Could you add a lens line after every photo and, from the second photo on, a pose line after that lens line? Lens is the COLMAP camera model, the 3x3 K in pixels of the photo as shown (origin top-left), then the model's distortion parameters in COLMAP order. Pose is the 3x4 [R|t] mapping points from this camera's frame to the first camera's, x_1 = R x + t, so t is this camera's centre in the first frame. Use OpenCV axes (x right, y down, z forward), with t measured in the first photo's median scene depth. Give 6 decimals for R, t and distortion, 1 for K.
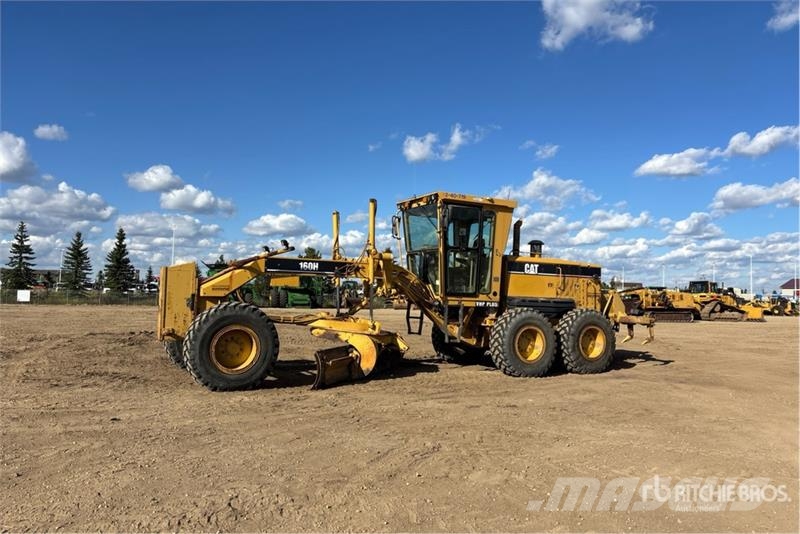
lens RADIAL K [[623.5, 0, 400.0], [0, 623.5, 267.0], [0, 0, 1]] dist [0.085314, -0.002429]
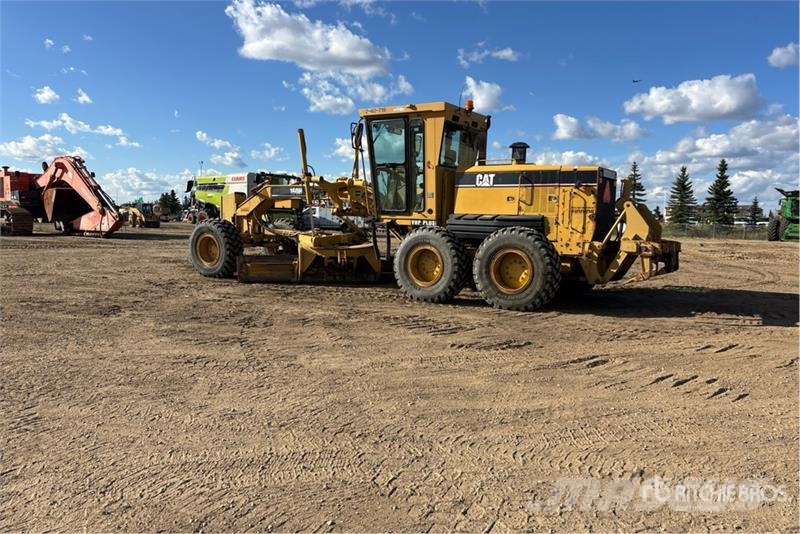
lens RADIAL K [[623.5, 0, 400.0], [0, 623.5, 267.0], [0, 0, 1]] dist [0.085314, -0.002429]
pose [[0.520352, 0.050415, -0.852462, 0.906975], [0.035311, 0.996132, 0.080466, 0.049311], [0.853222, -0.071972, 0.516559, 0.489126]]
